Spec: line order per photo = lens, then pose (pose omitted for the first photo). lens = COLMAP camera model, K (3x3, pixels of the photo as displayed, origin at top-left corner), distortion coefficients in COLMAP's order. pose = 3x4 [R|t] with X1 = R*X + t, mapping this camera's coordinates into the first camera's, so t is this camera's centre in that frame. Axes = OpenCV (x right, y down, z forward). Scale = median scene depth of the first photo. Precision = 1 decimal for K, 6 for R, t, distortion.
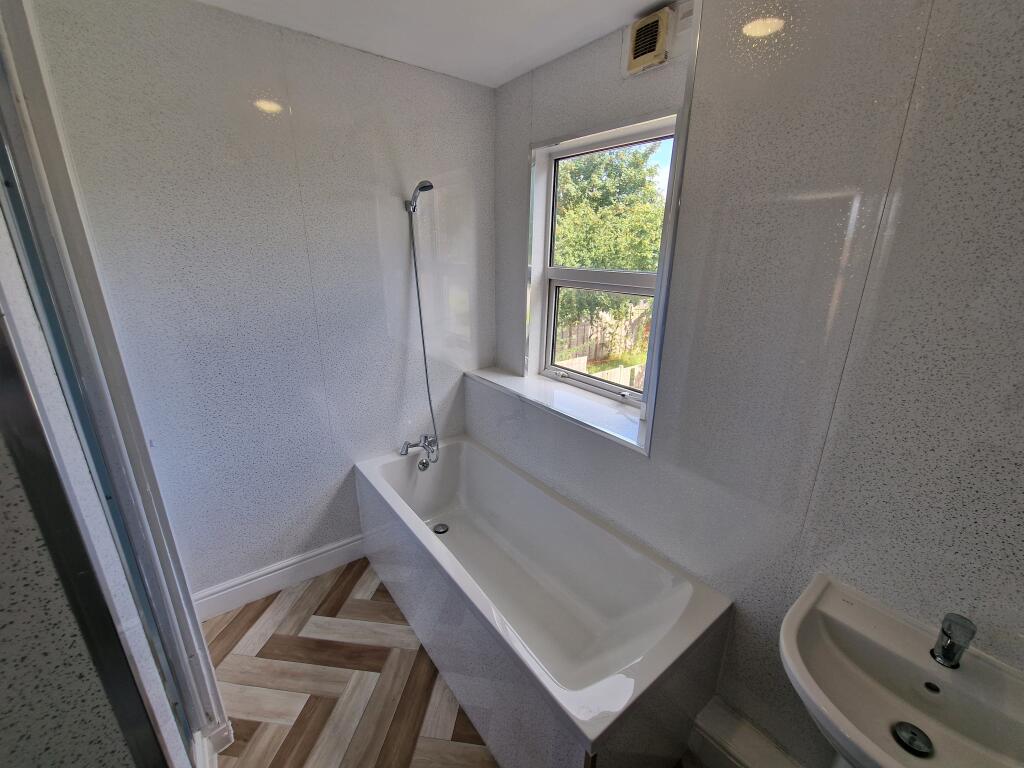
lens RADIAL K [[418.1, 0, 522.2], [0, 418.1, 383.9], [0, 0, 1]] dist [-0.004369, -0.000342]
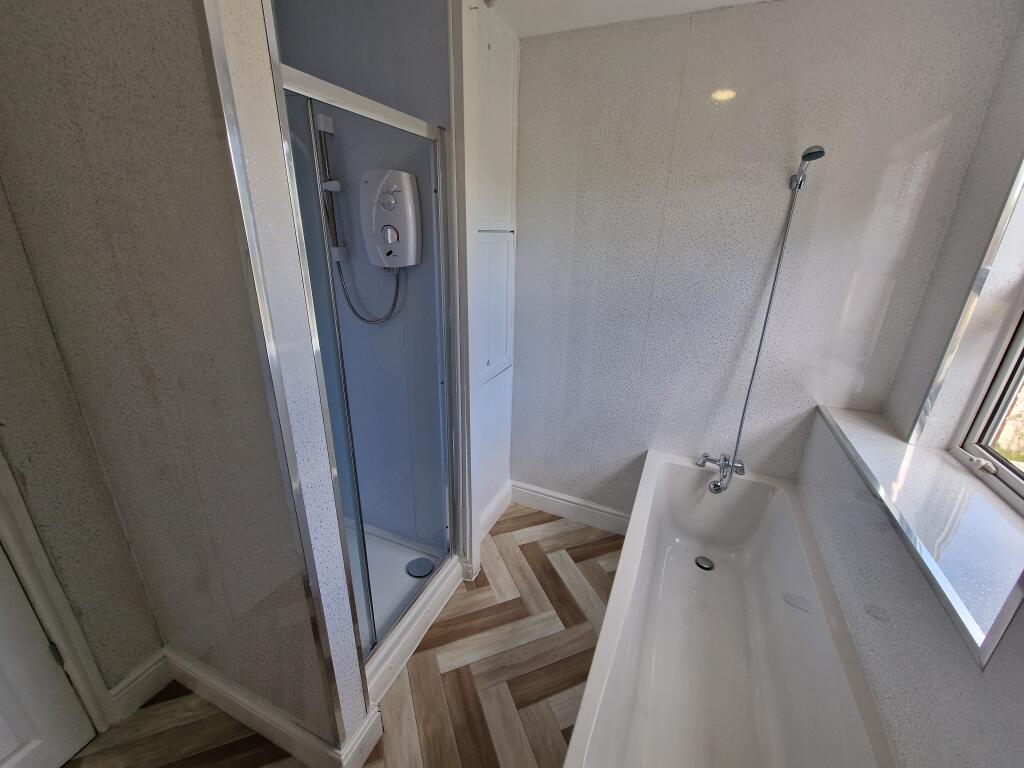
lens RADIAL K [[418.1, 0, 517.6], [0, 418.1, 384.3], [0, 0, 1]] dist [-0.004369, -0.000342]
pose [[0.473745, 0.300071, -0.827963, 0.256306], [-0.285221, 0.941766, 0.178118, -0.050812], [0.833196, 0.151770, 0.531743, 0.188650]]
